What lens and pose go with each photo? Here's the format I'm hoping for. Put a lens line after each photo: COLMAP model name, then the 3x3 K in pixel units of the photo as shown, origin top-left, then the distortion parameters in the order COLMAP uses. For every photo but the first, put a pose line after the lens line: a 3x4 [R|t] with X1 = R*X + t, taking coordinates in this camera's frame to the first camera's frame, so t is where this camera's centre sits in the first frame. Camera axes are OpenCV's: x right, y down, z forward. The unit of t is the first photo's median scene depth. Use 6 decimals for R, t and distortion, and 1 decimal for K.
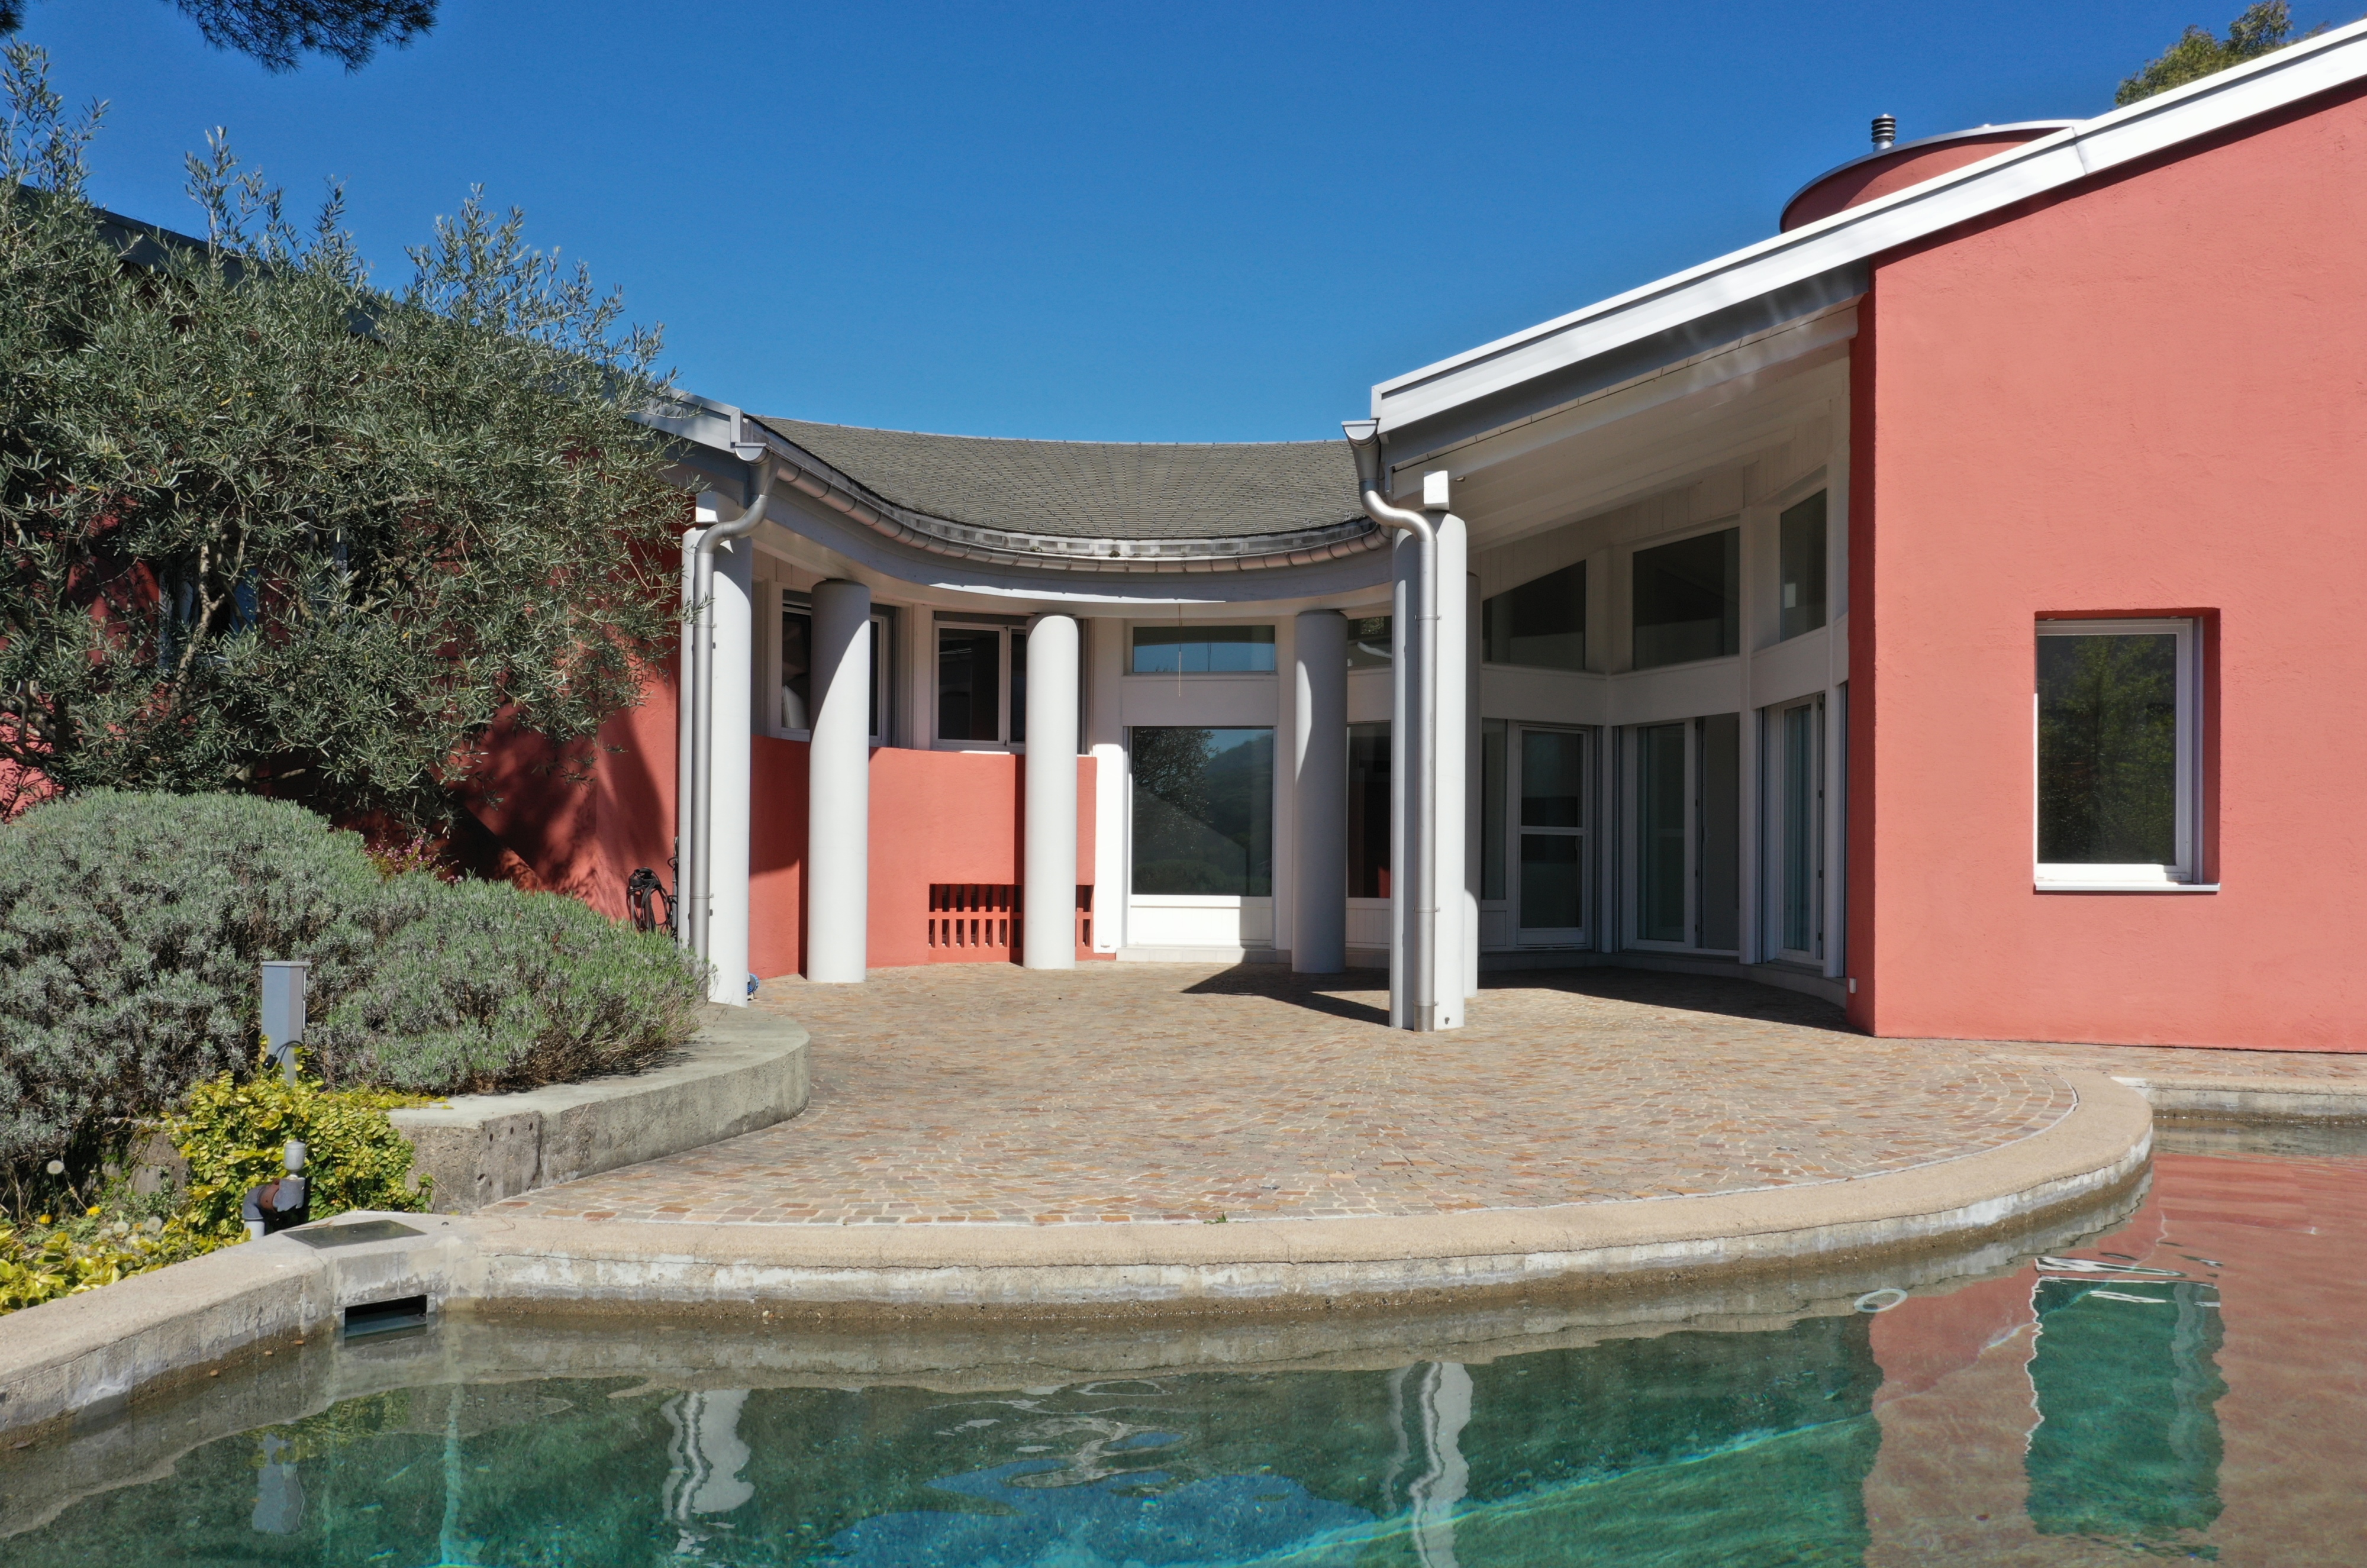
lens RADIAL K [[1968.9, 0, 1183.5], [0, 1968.9, 784.0], [0, 0, 1]] dist [0.055010, 0.002442]
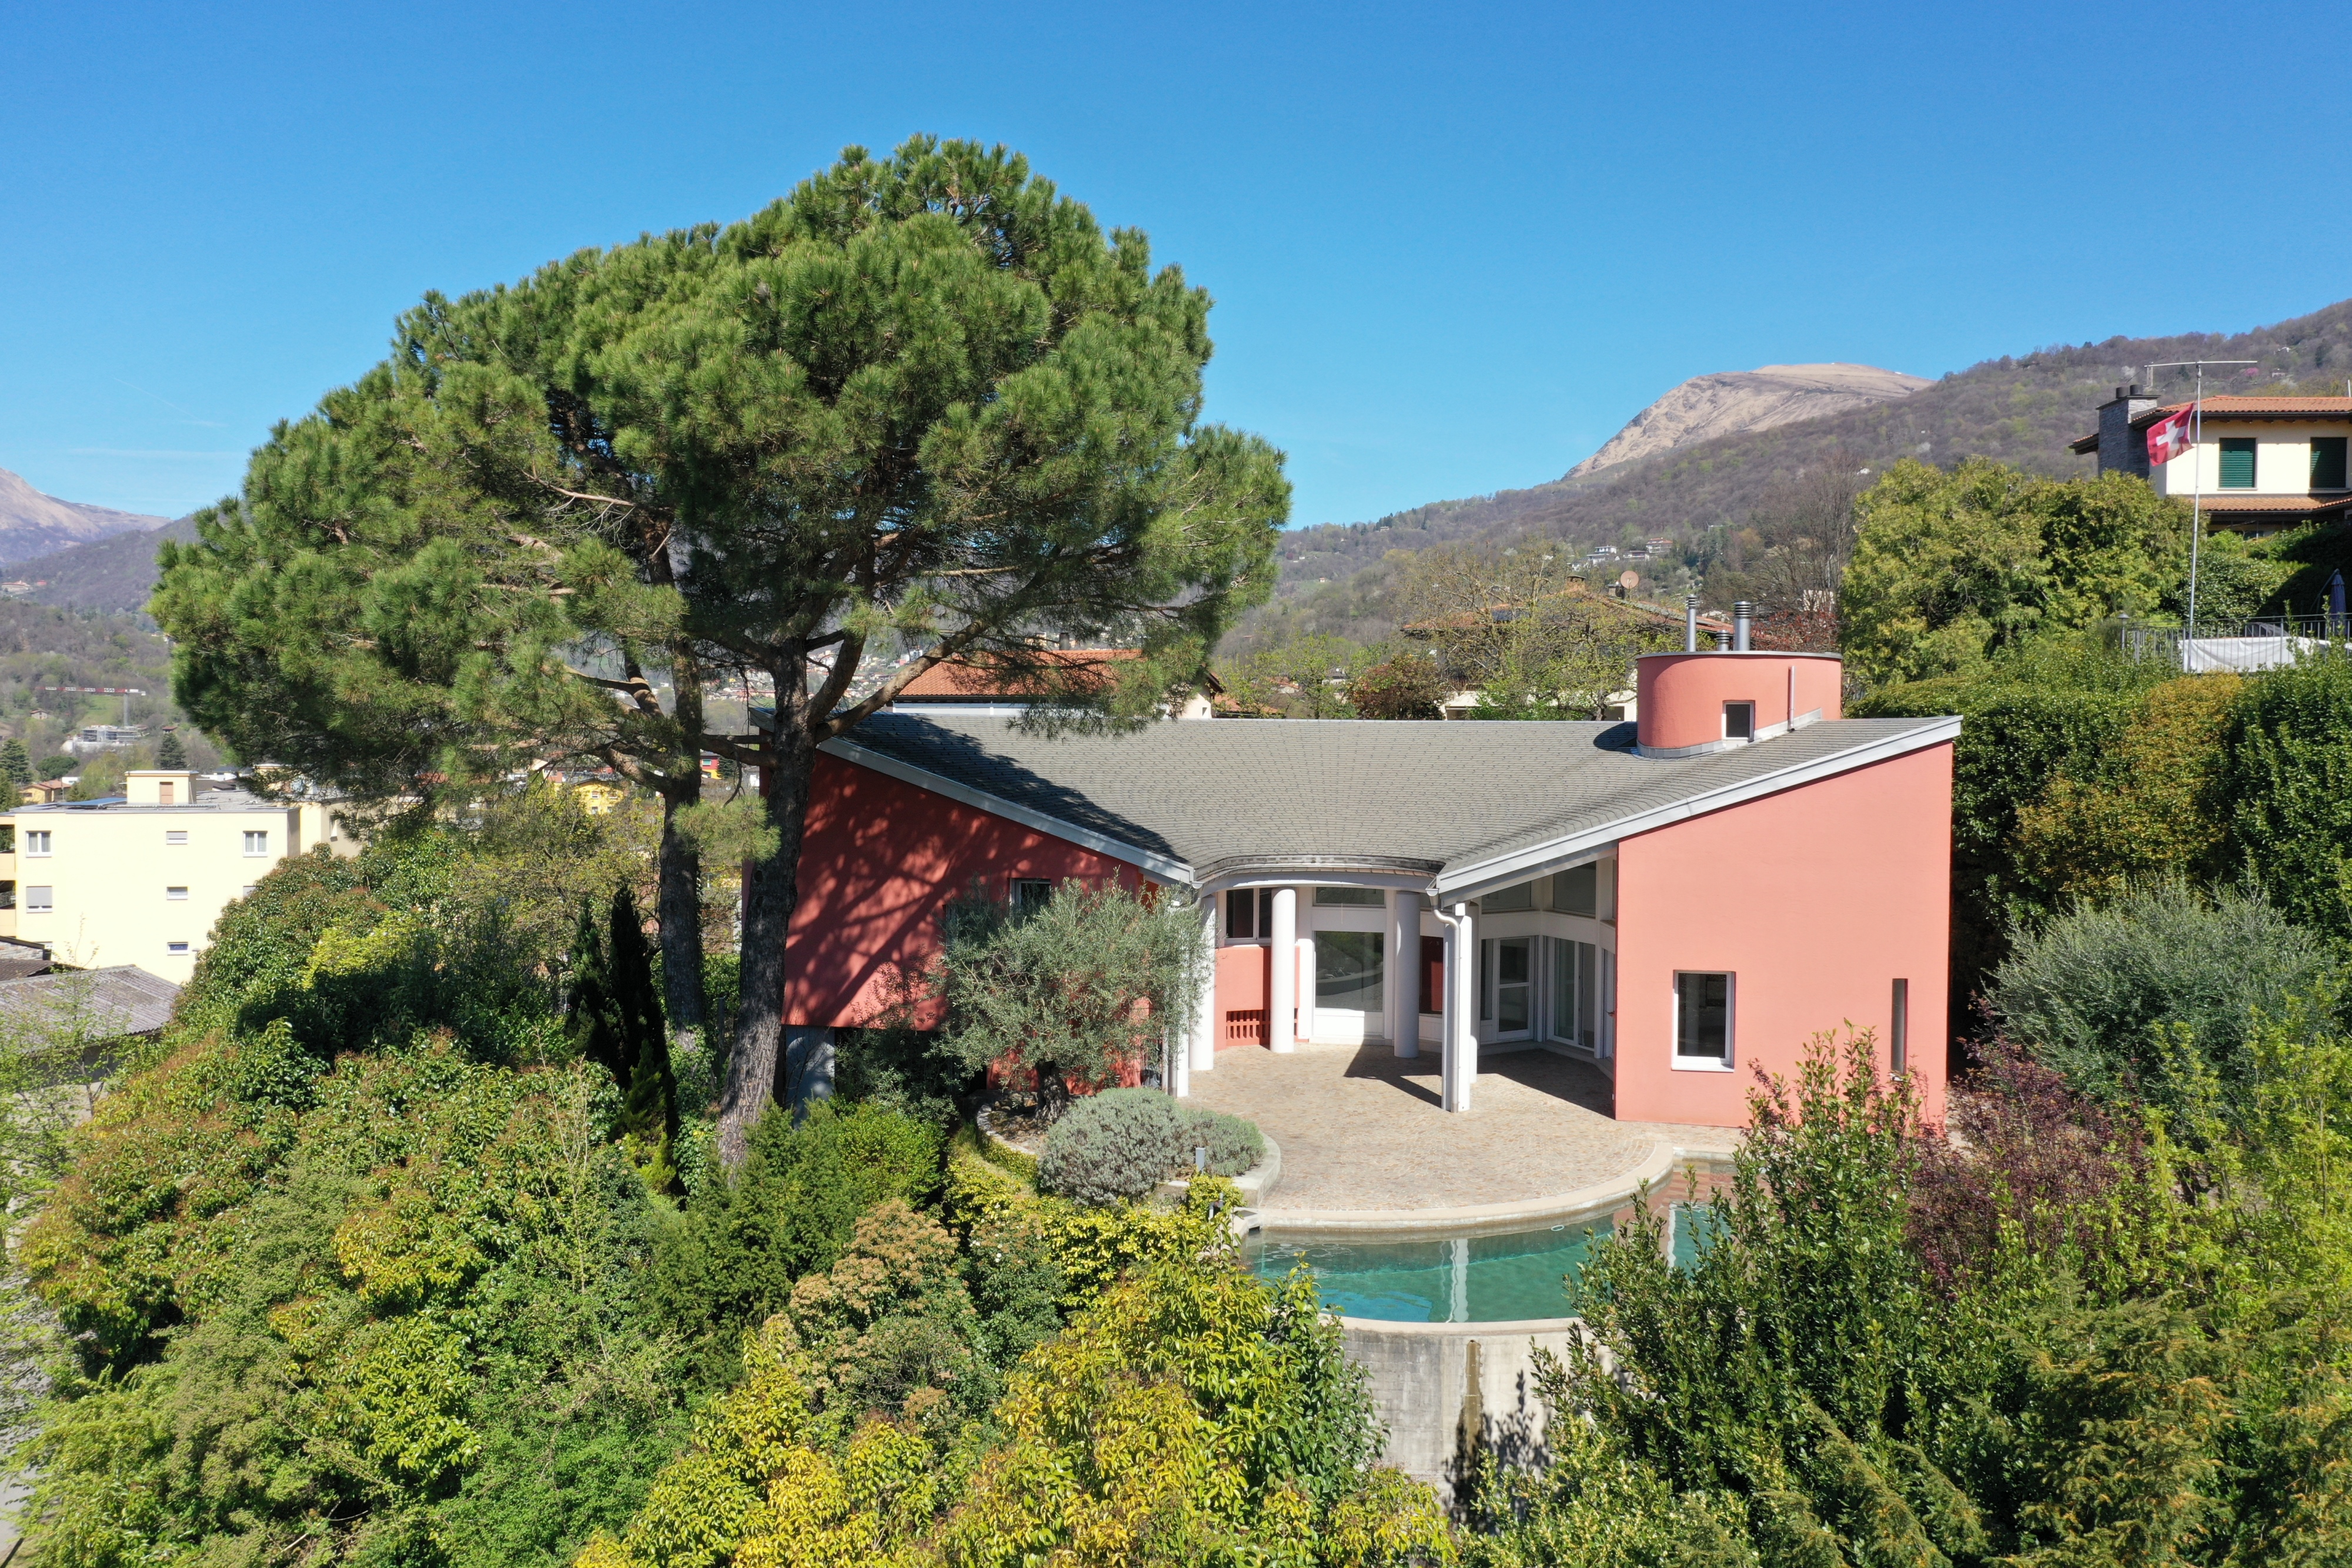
lens RADIAL K [[1956.4, 0, 1176.0], [0, 1956.4, 784.0], [0, 0, 1]] dist [0.055010, 0.002442]
pose [[0.999809, -0.002009, -0.019442, -0.142884], [0.003455, 0.997205, 0.074628, -0.362993], [0.019238, -0.074681, 0.997022, -1.142871]]
